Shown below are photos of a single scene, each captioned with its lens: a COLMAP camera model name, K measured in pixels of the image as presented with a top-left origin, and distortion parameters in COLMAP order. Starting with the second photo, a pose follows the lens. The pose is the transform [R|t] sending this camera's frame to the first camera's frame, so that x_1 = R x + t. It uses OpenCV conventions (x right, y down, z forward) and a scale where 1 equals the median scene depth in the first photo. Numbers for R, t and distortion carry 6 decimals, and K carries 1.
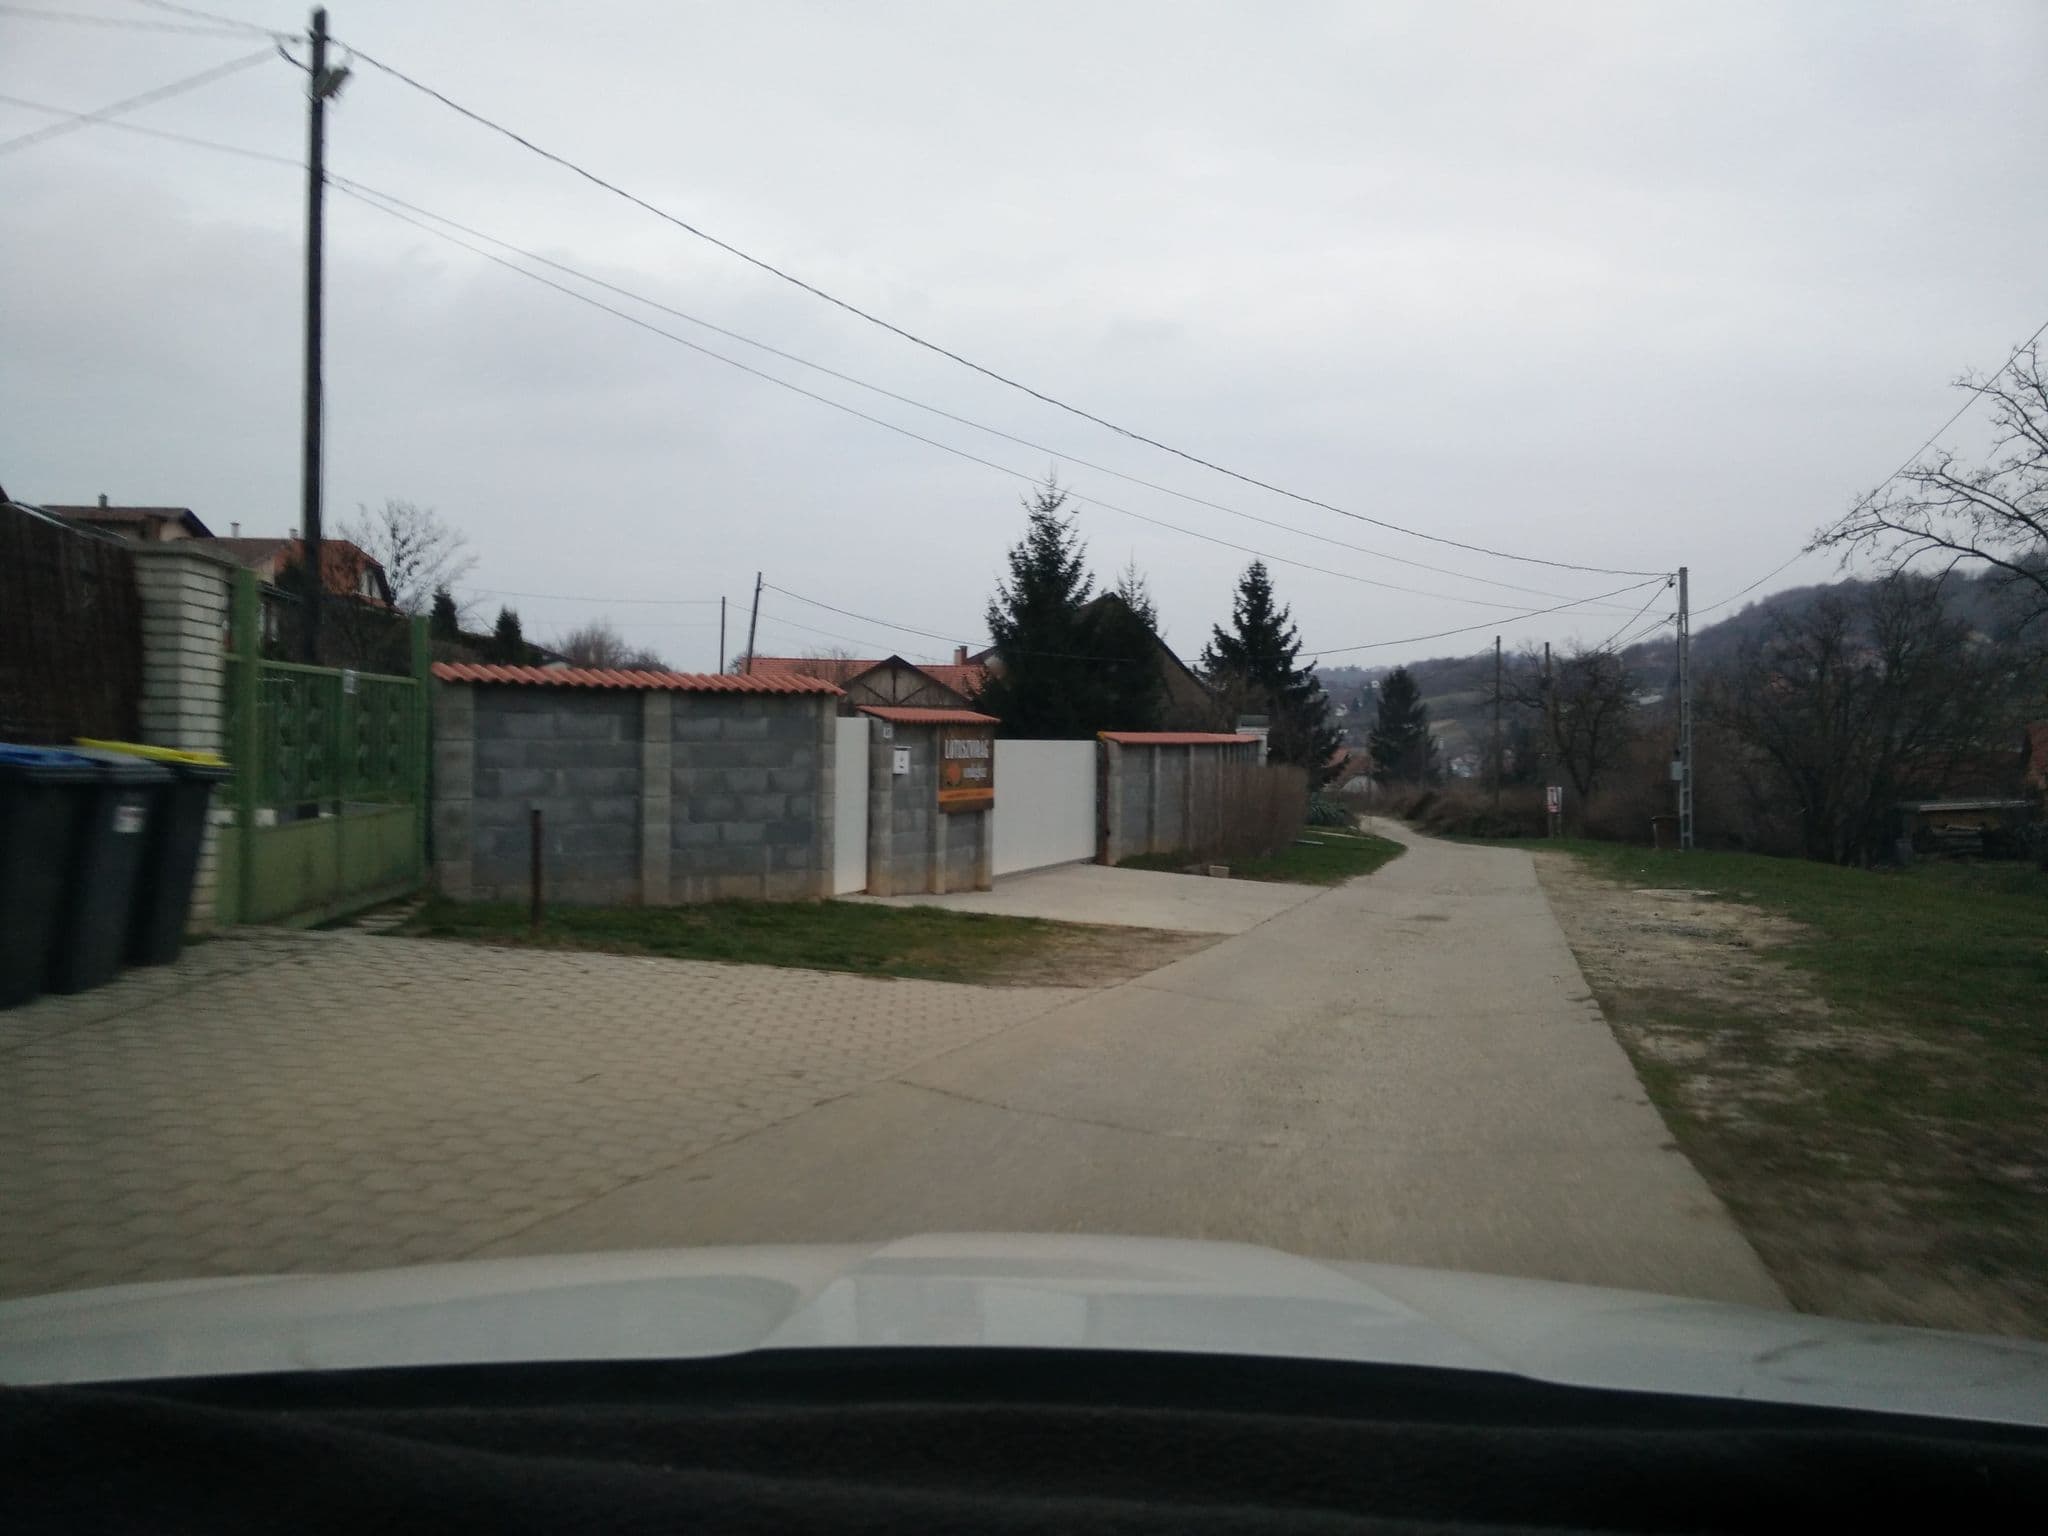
lens RADIAL K [[1640.7, 0, 1024.0], [0, 1640.7, 768.0], [0, 0, 1]] dist [0.032768, -0.002533]
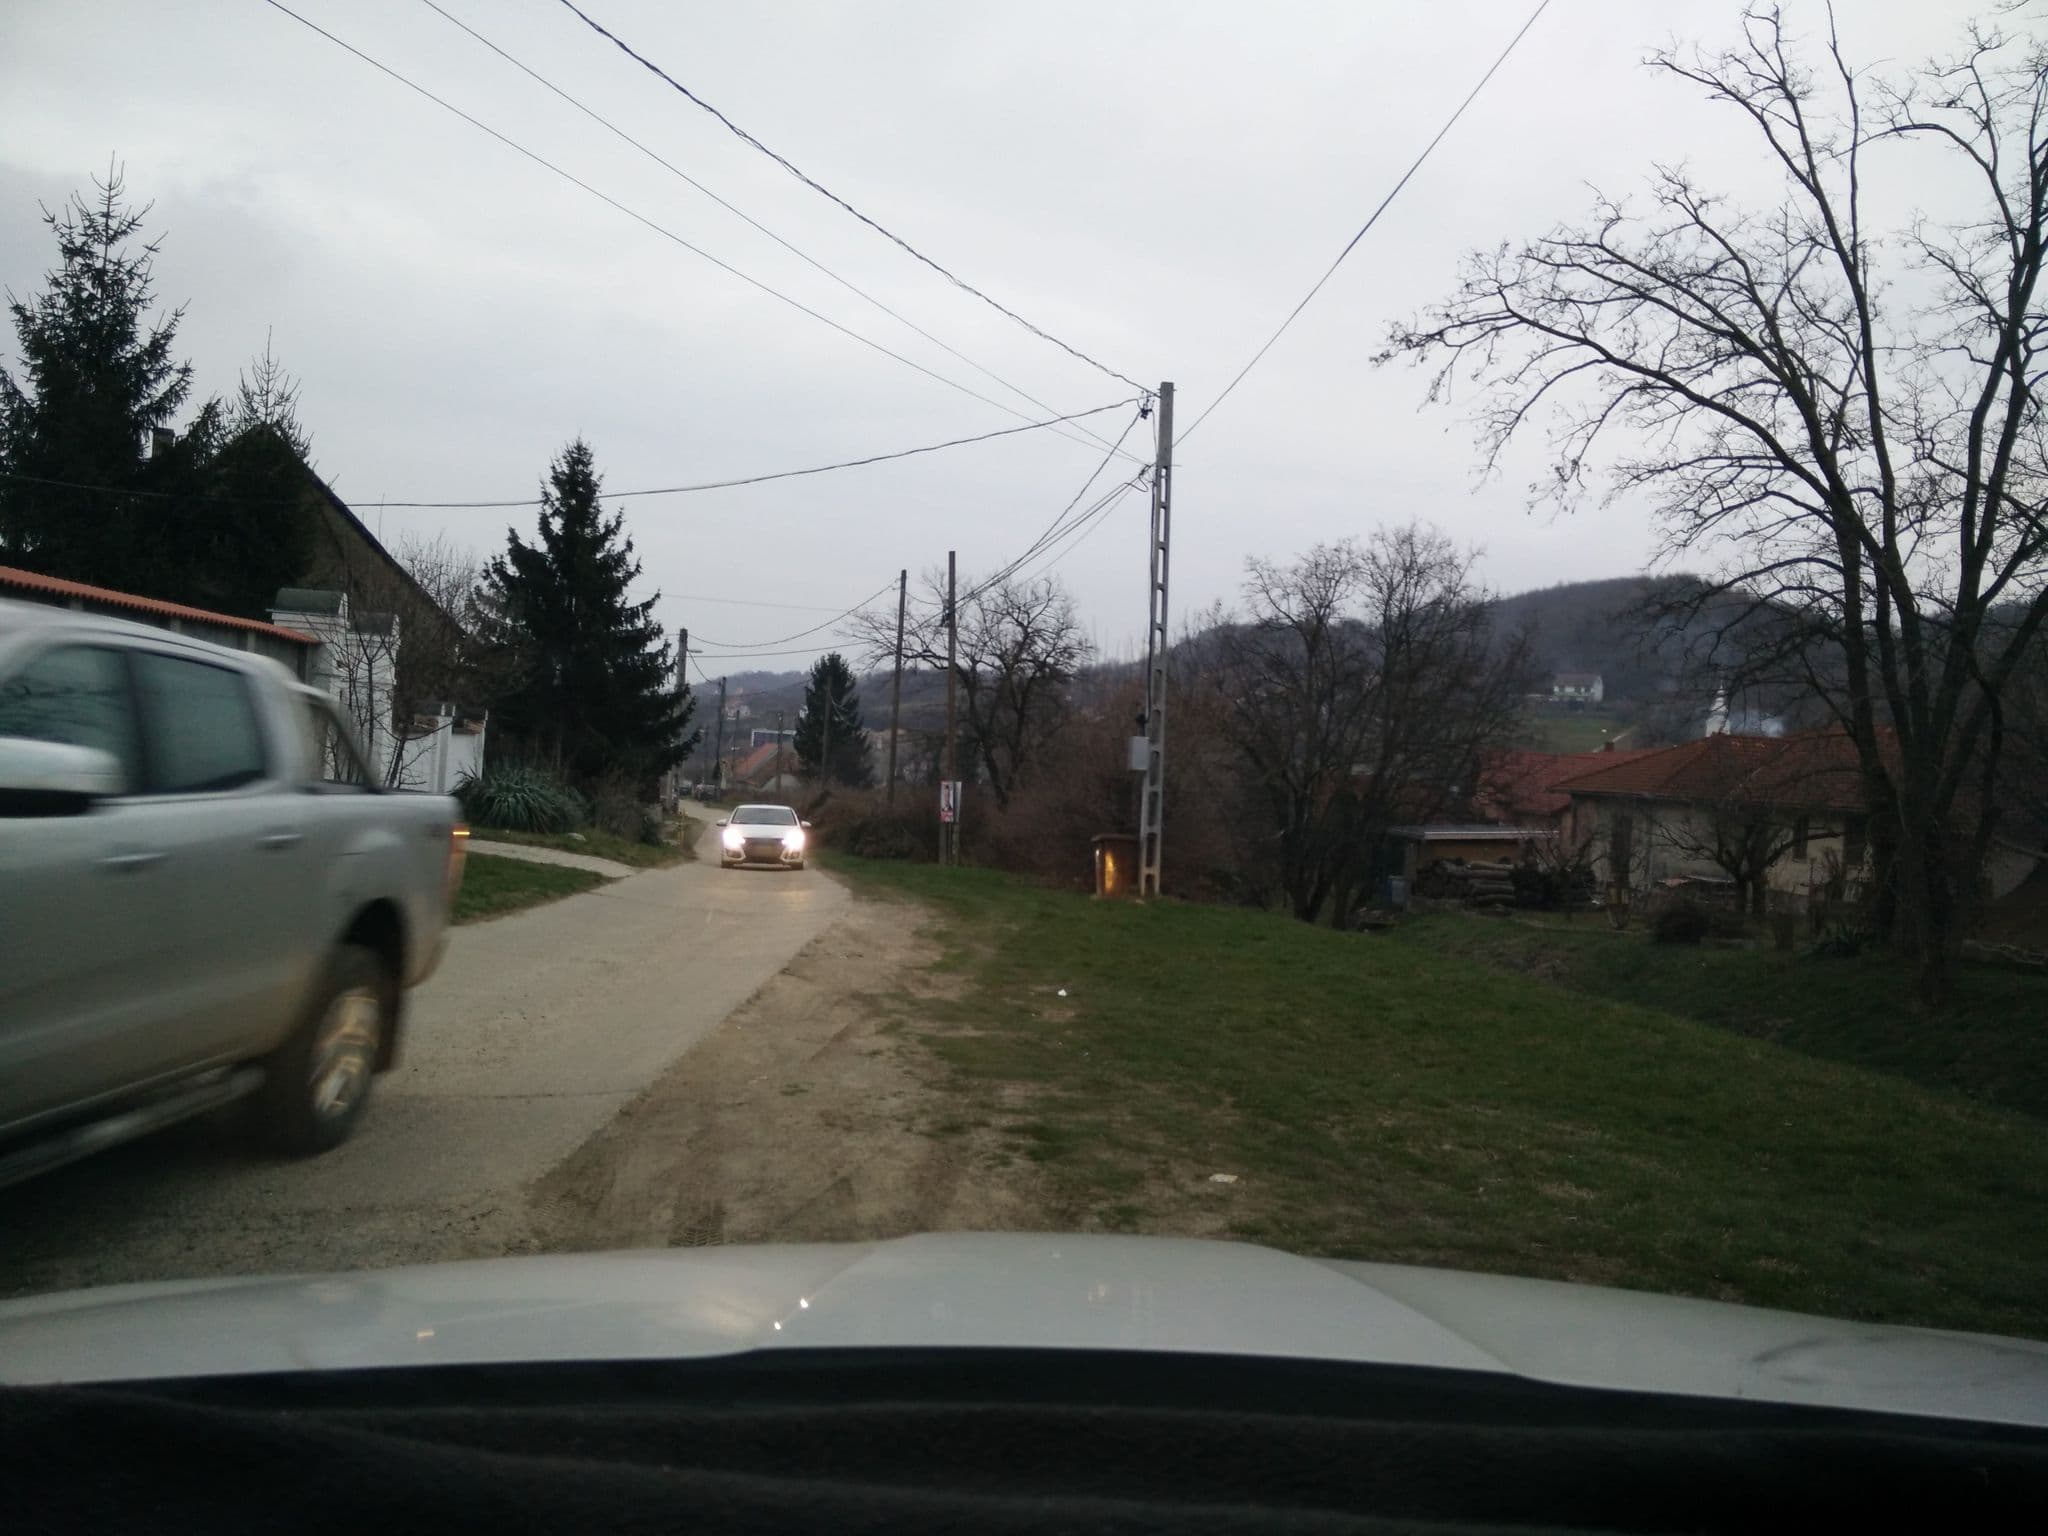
lens RADIAL K [[1640.7, 0, 1024.0], [0, 1640.7, 768.0], [0, 0, 1]] dist [0.032768, -0.002533]
pose [[0.947635, 0.049285, 0.315529, 0.140929], [-0.048944, 0.998761, -0.009009, 0.009783], [-0.315582, -0.006905, 0.948873, 0.371040]]
